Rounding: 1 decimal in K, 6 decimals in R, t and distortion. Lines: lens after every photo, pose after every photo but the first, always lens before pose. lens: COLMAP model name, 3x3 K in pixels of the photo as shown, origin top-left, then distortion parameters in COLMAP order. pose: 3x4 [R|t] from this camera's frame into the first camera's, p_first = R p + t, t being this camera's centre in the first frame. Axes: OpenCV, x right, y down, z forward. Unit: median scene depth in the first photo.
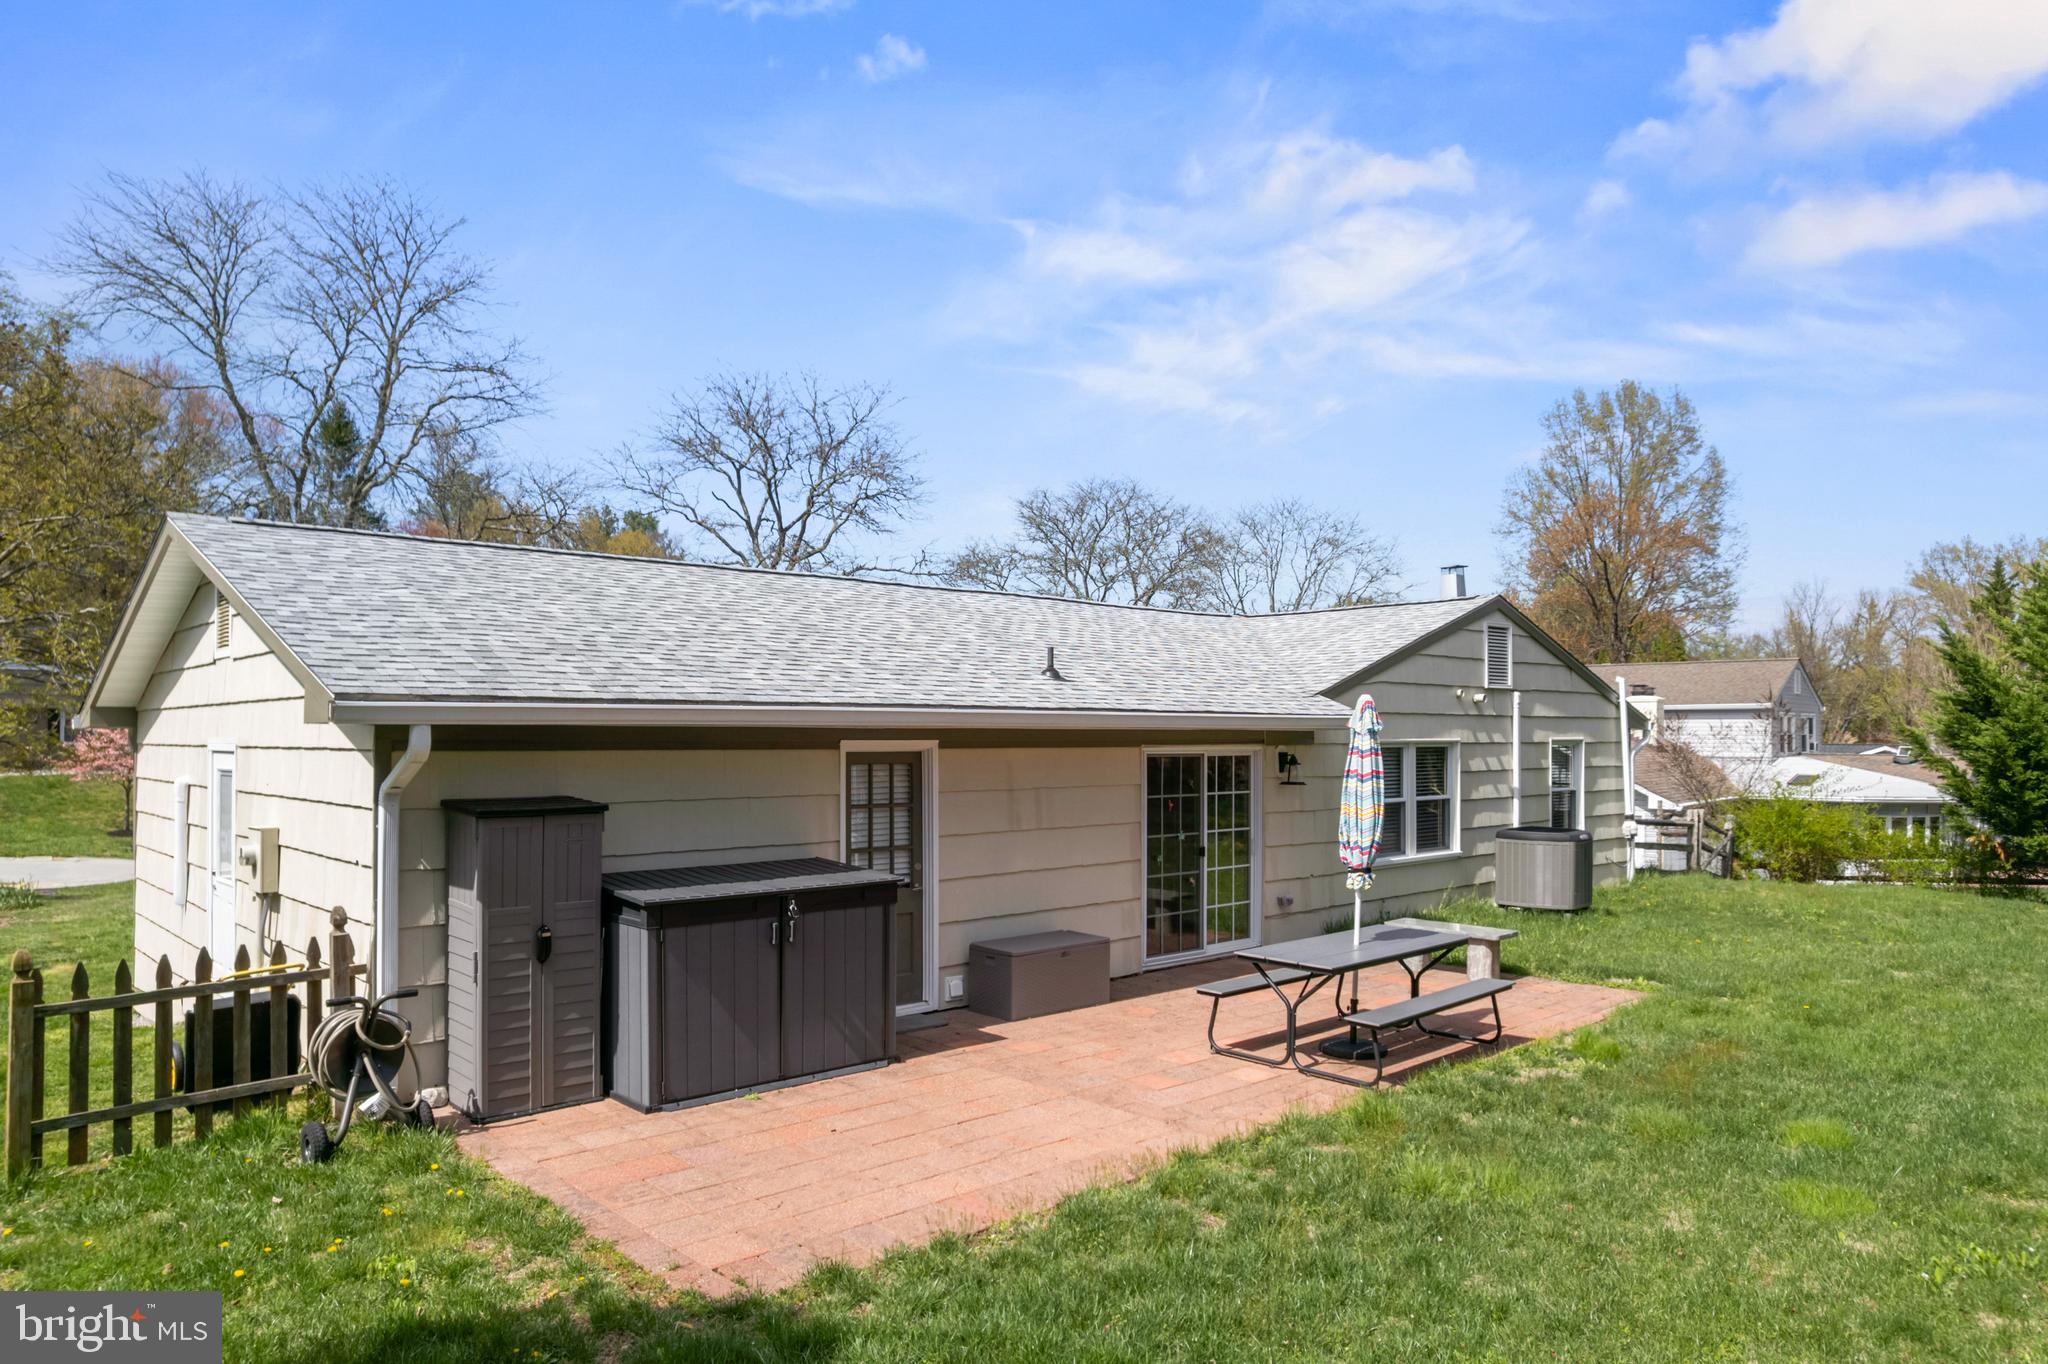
lens RADIAL K [[1320.8, 0, 1026.9], [0, 1320.8, 689.5], [0, 0, 1]] dist [-0.081914, 0.072408]
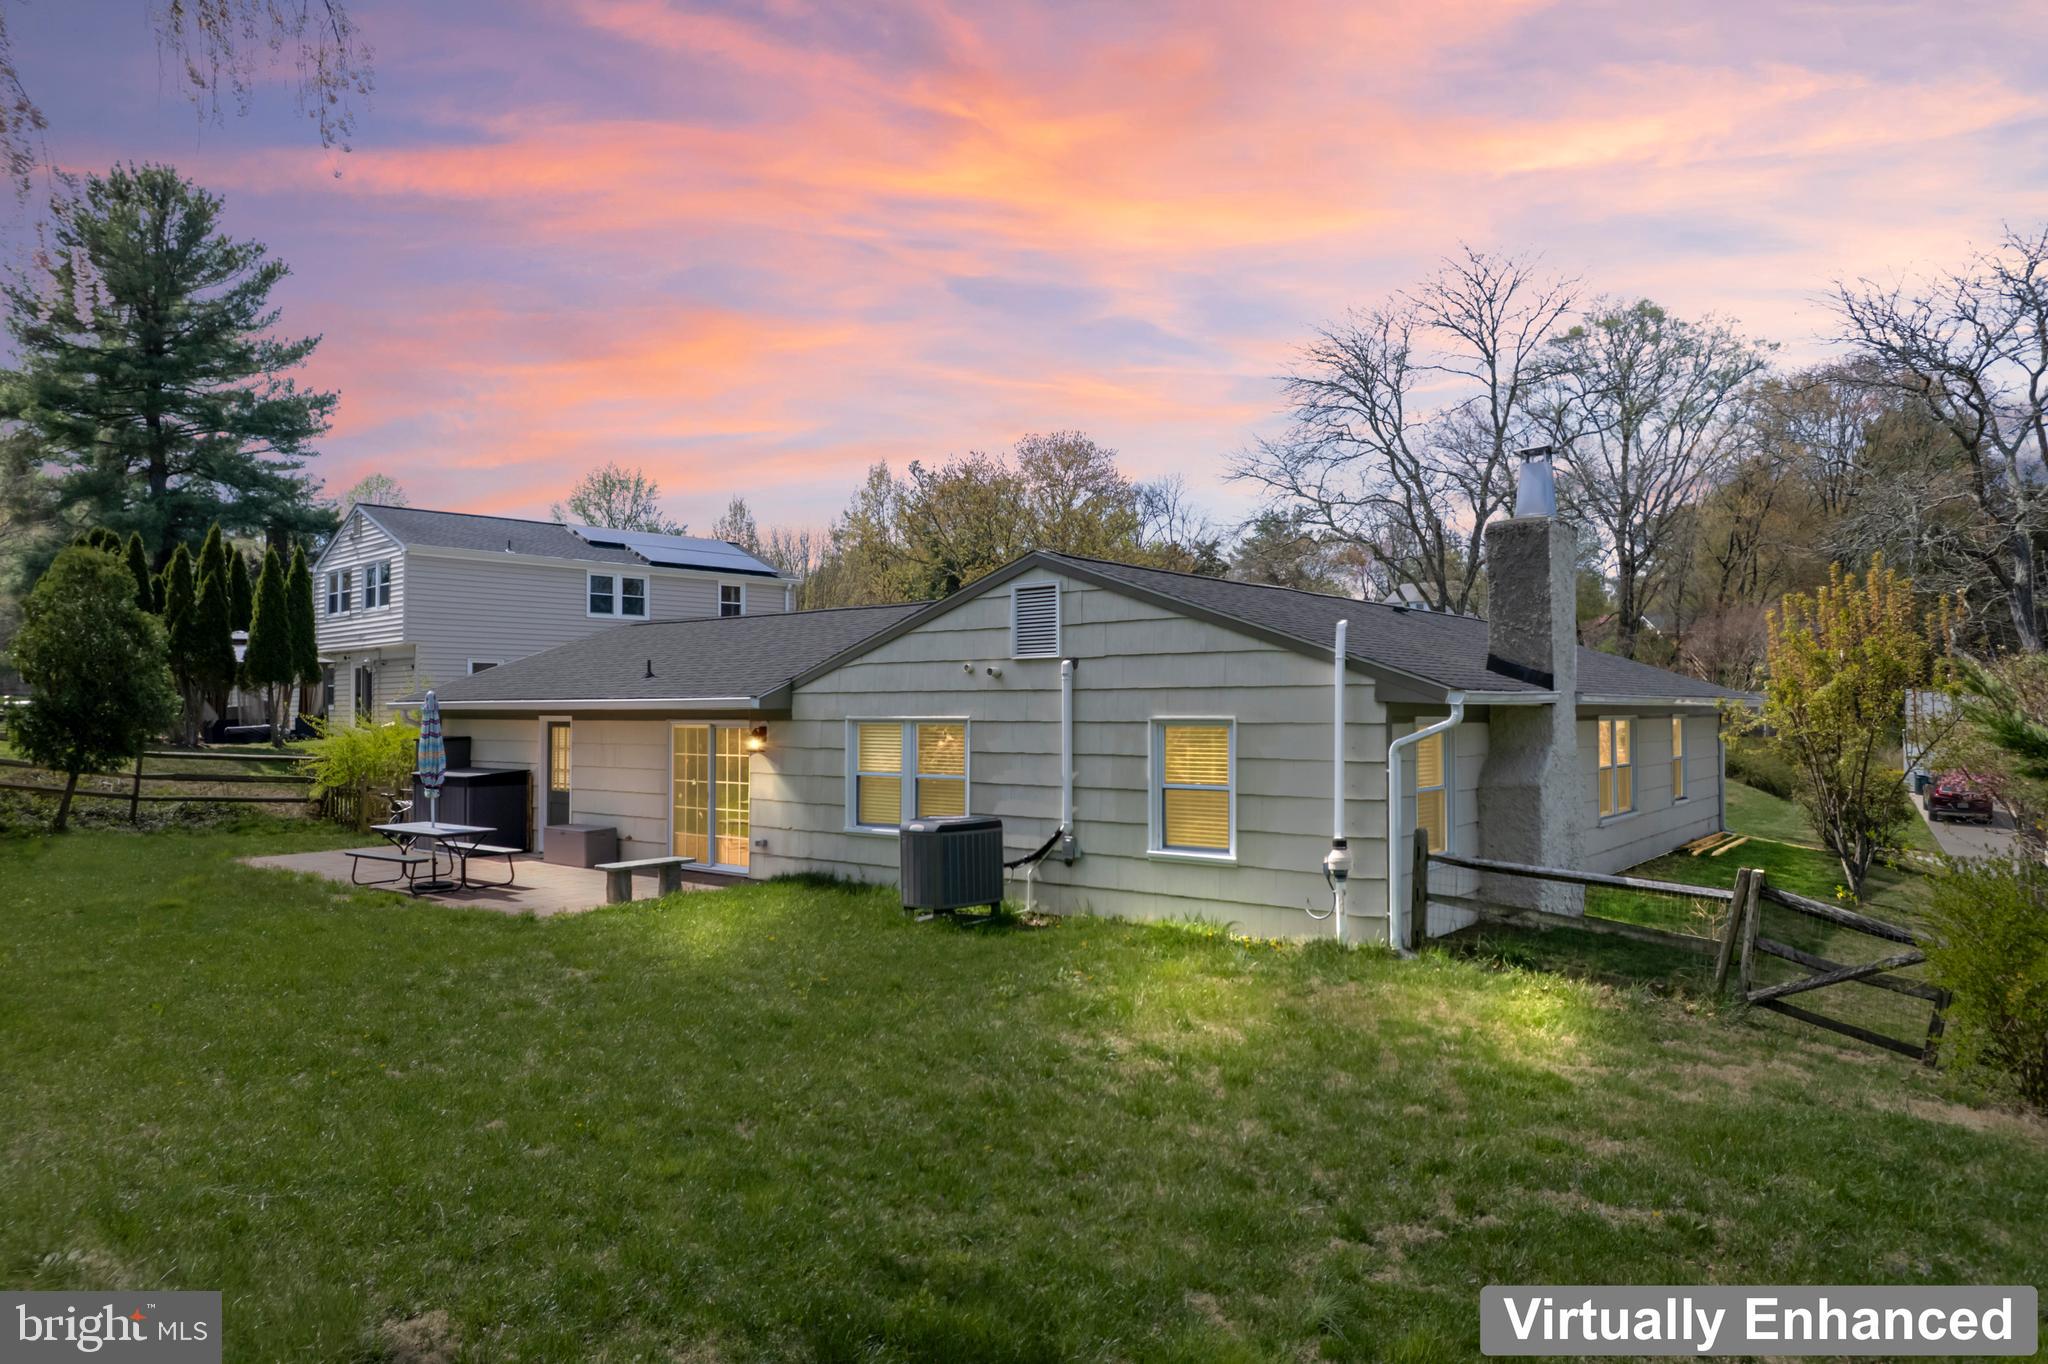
lens RADIAL K [[1320.8, 0, 1026.9], [0, 1320.8, 689.5], [0, 0, 1]] dist [-0.081914, 0.072408]
pose [[0.158777, -0.017983, -0.987151, 1.248803], [0.038413, 0.999190, -0.012024, 0.031082], [0.986567, -0.036010, 0.159339, 0.867621]]
